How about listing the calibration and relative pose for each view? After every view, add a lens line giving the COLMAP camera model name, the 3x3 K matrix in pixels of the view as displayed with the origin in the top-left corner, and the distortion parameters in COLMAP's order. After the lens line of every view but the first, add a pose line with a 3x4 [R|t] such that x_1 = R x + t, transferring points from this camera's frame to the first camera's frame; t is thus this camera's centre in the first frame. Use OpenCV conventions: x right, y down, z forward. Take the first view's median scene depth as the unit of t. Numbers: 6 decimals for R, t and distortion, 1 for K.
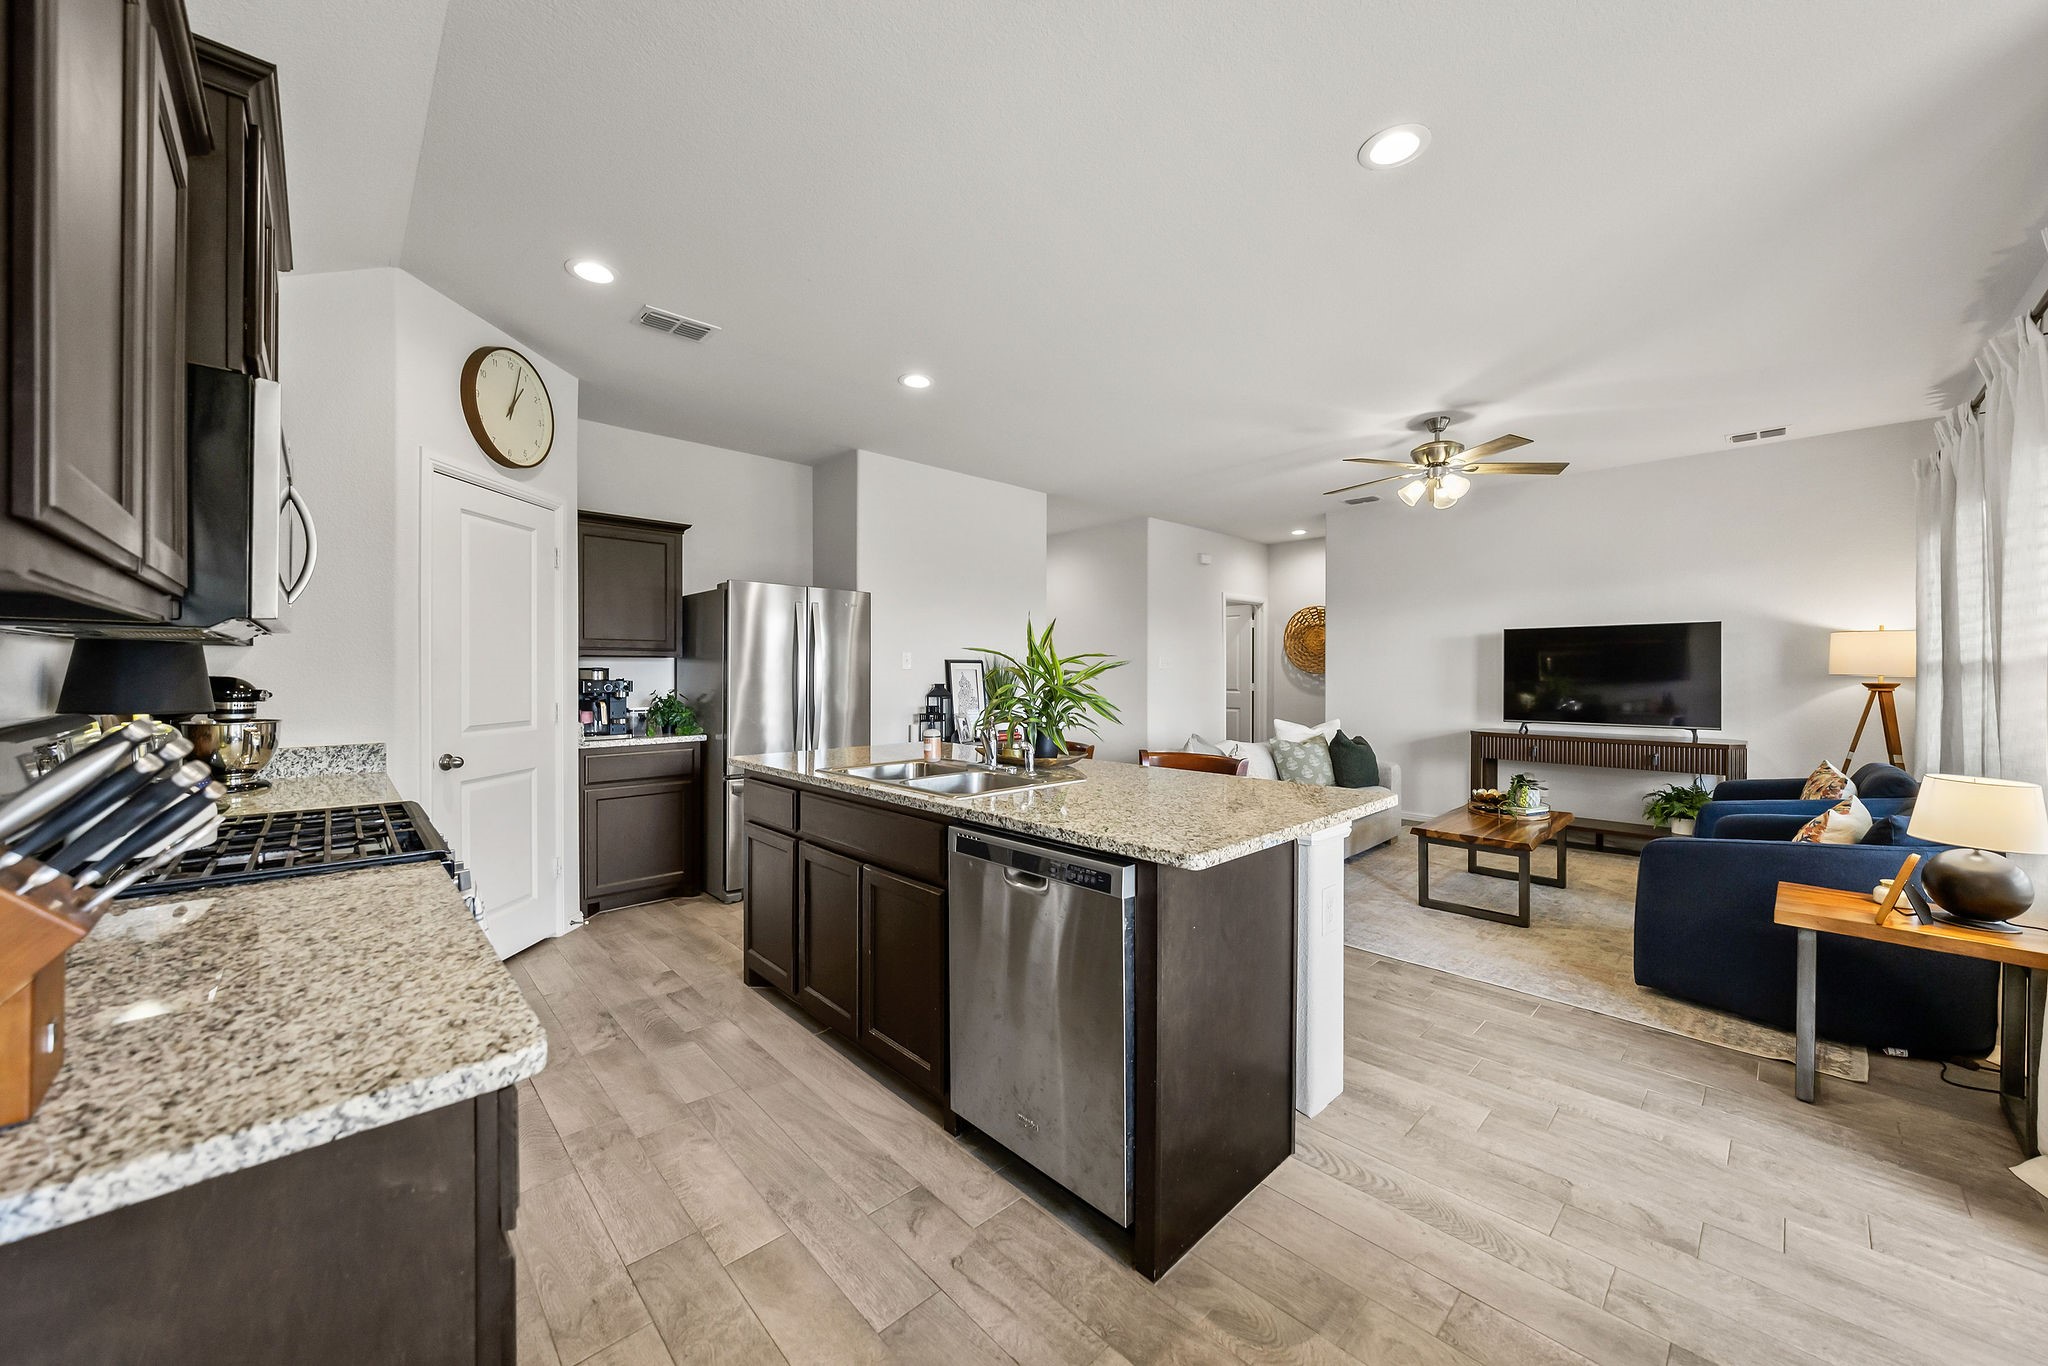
lens RADIAL K [[741.2, 0, 1026.4], [0, 741.2, 666.7], [0, 0, 1]] dist [0.000564, 0.000018]
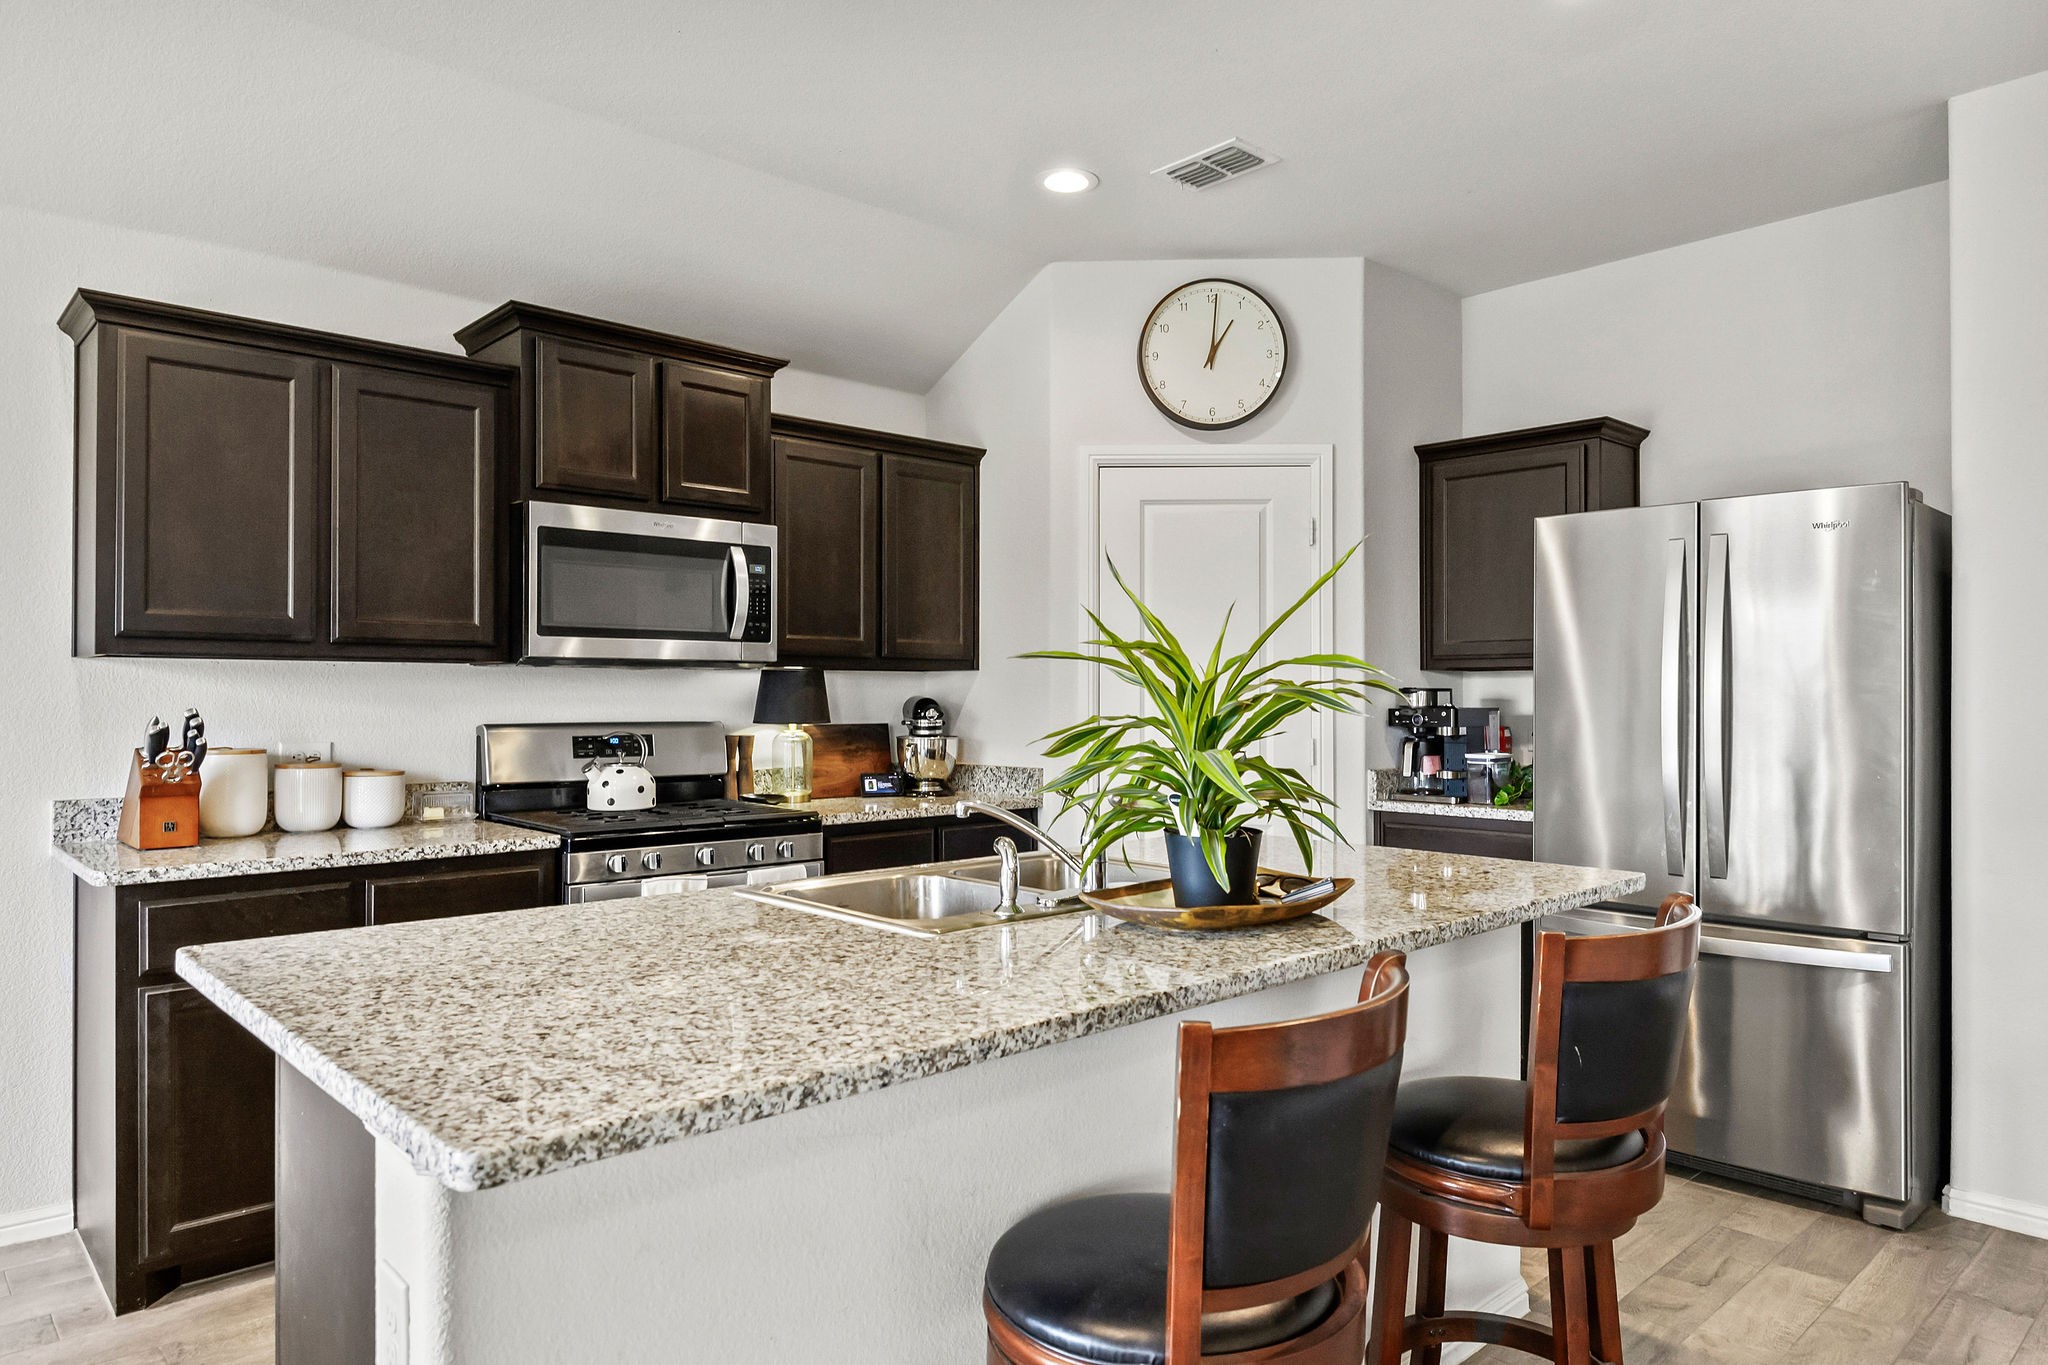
lens RADIAL K [[1285.6, 0, 1022.9], [0, 1285.6, 688.6], [0, 0, 1]] dist [0.004818, 0.001545]
pose [[-0.010393, -0.009345, -0.999902, 0.738828], [0.004788, 0.999944, -0.009395, 0.014800], [0.999935, -0.004885, -0.010347, 0.926233]]
